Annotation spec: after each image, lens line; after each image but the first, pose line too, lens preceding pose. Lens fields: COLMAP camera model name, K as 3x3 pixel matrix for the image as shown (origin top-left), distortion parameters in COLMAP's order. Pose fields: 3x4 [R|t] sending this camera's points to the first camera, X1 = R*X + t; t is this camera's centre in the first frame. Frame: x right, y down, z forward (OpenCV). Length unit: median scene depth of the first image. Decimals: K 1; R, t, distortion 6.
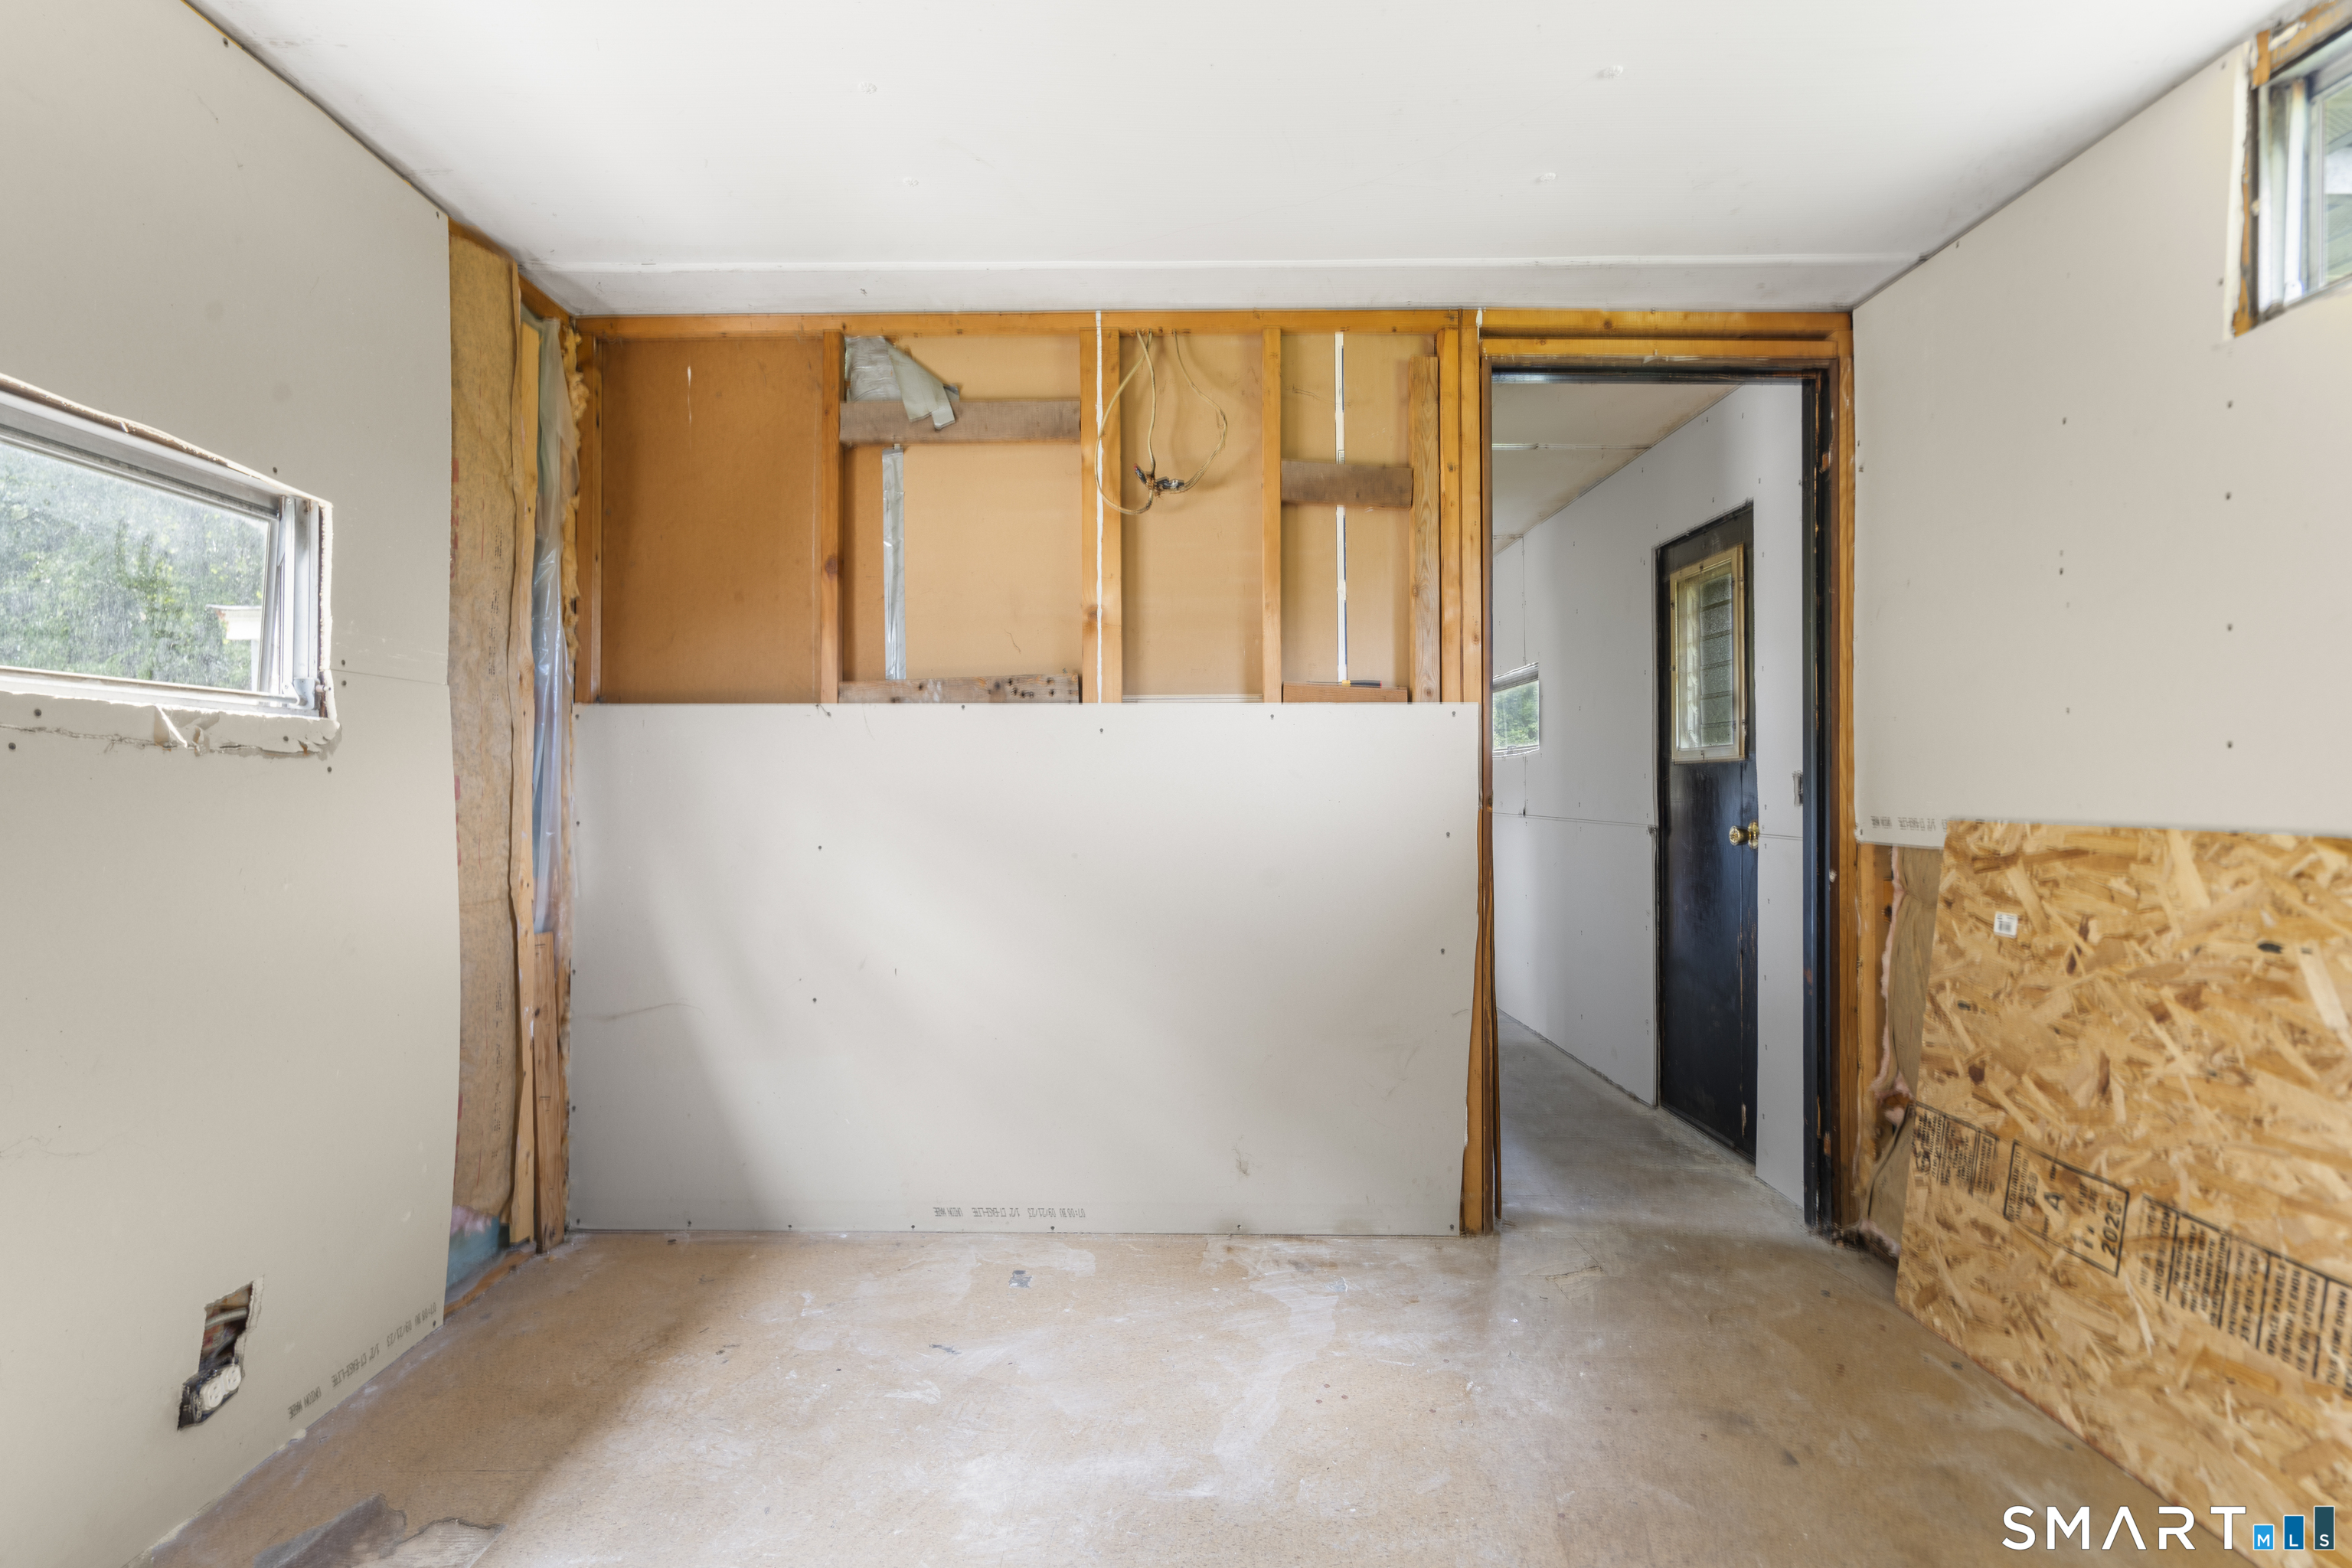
lens RADIAL K [[1069.6, 0, 1144.0], [0, 1069.6, 783.6], [0, 0, 1]] dist [-0.001165, 0.001452]
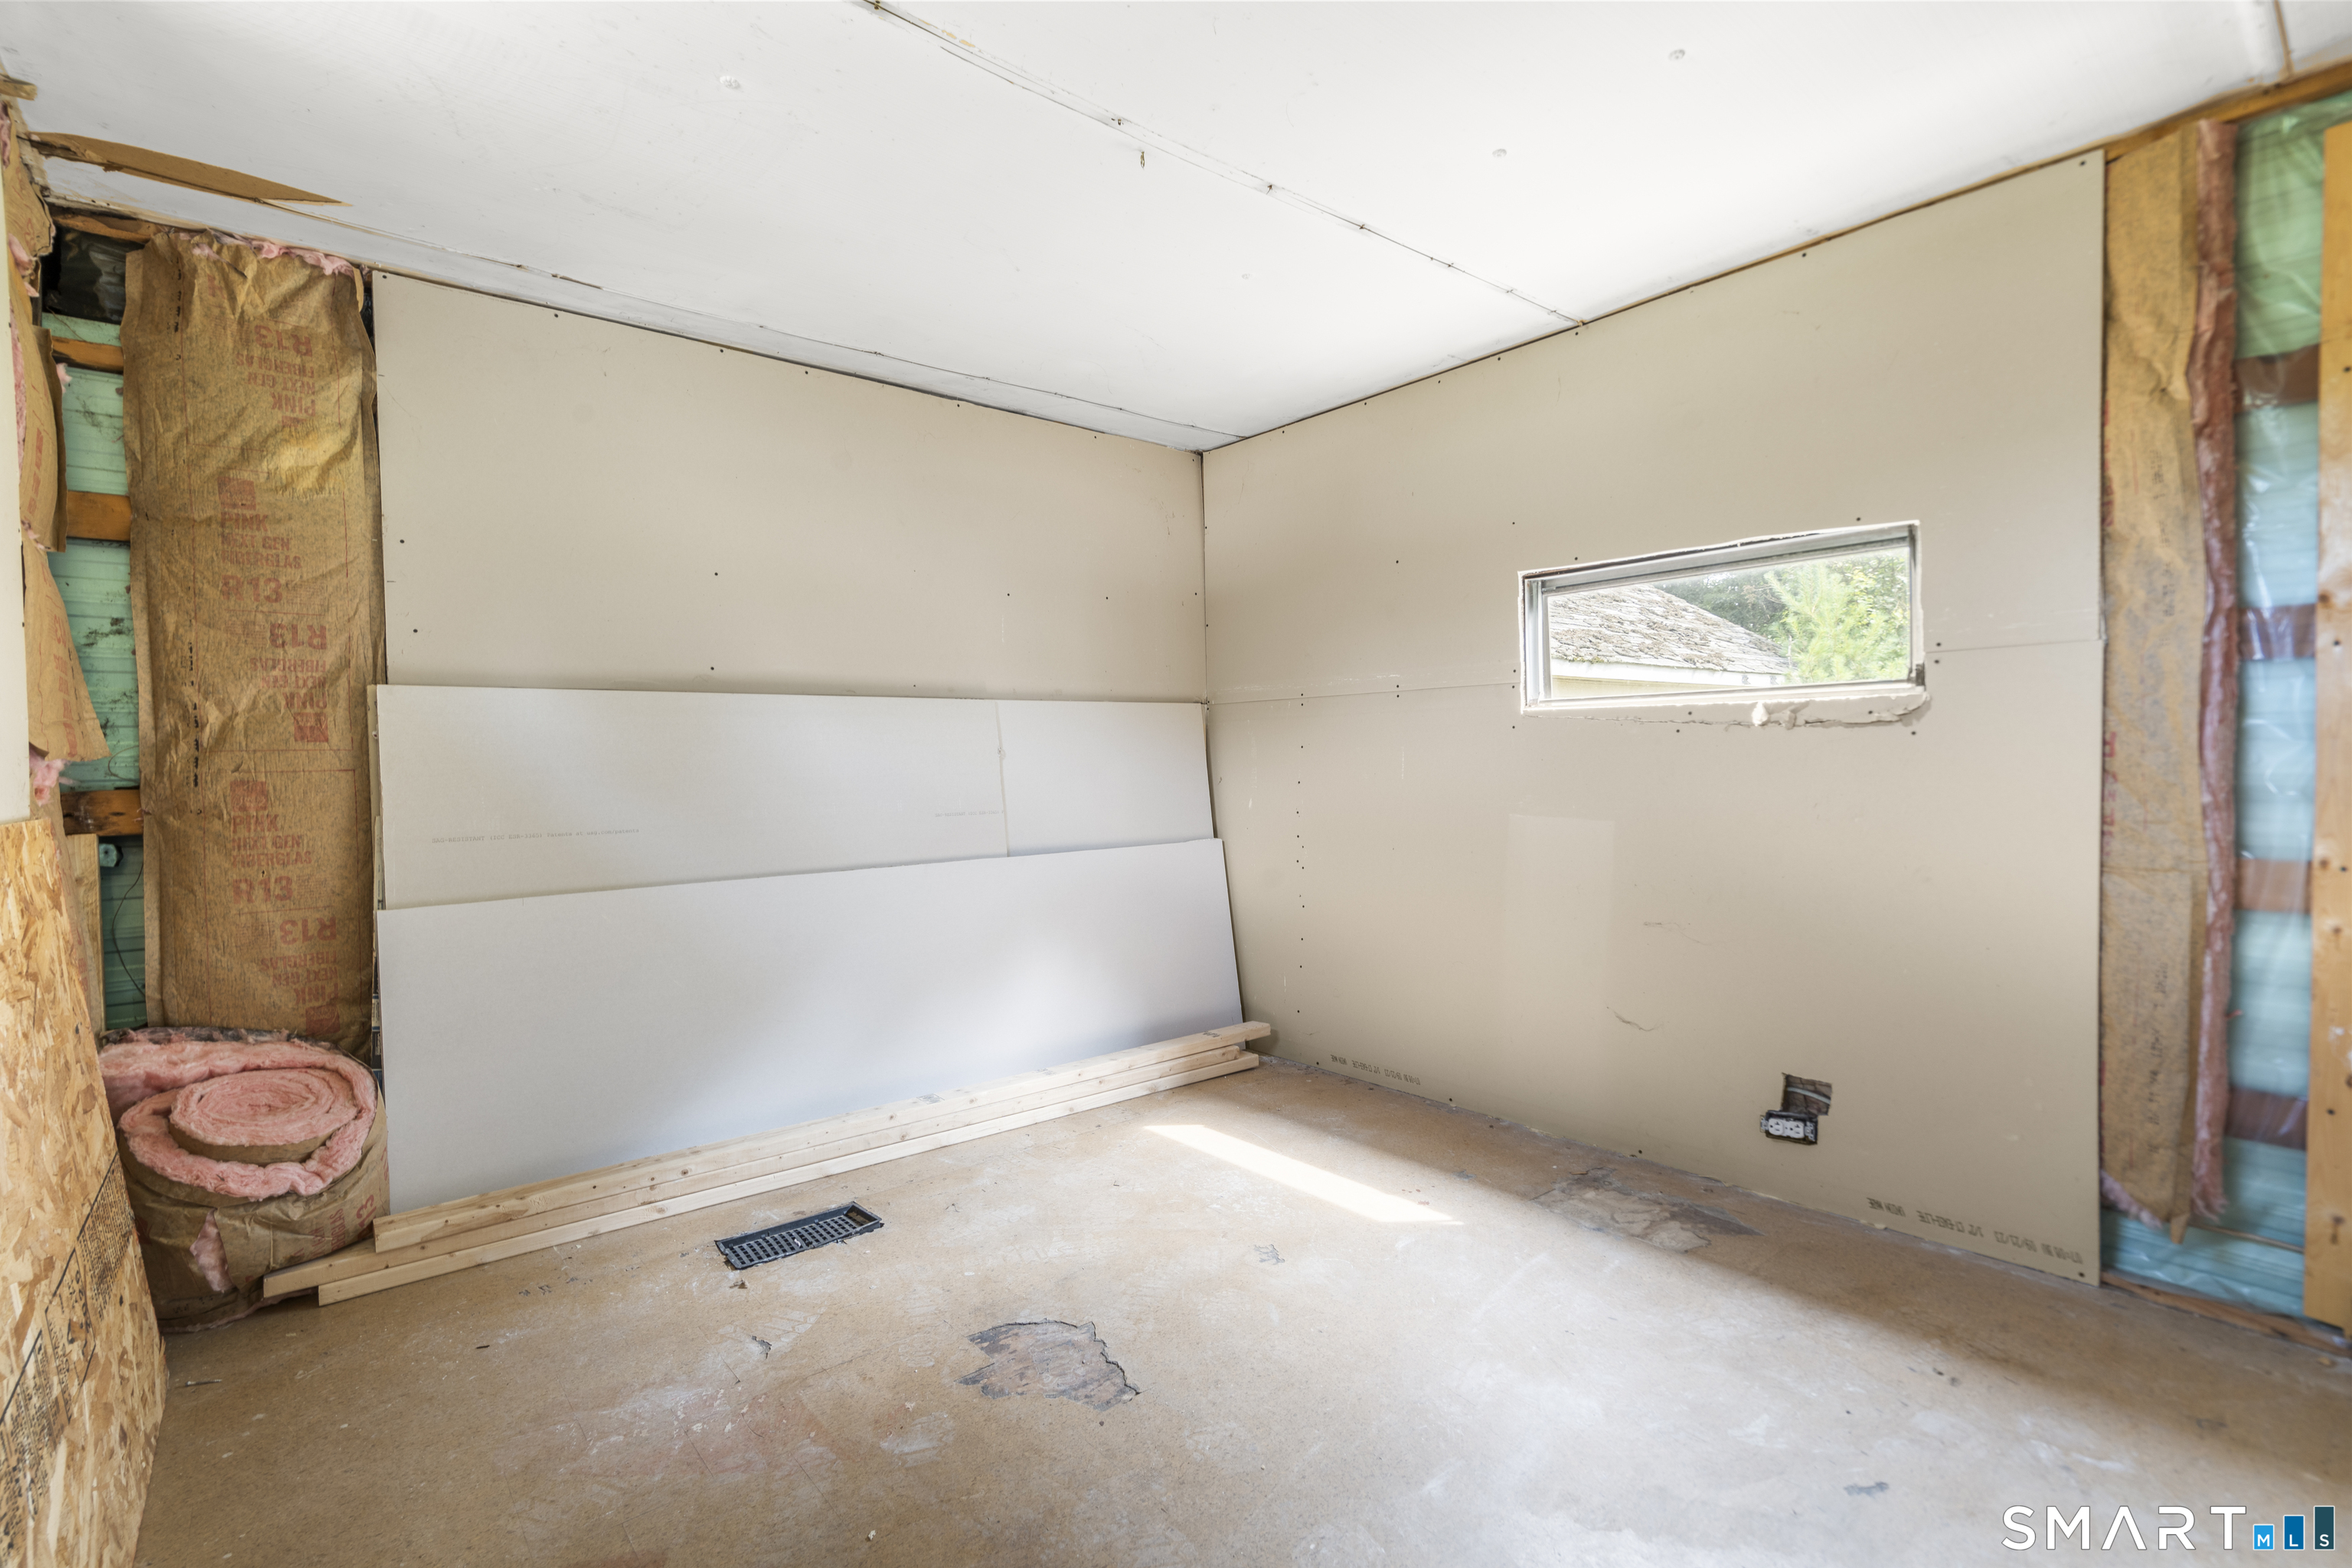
lens RADIAL K [[1069.6, 0, 1144.0], [0, 1069.6, 783.6], [0, 0, 1]] dist [-0.001165, 0.001452]
pose [[-0.765164, 0.024735, -0.643360, 0.740500], [0.018848, 0.999694, 0.016019, 0.008756], [0.643560, 0.000131, -0.765396, 1.361708]]
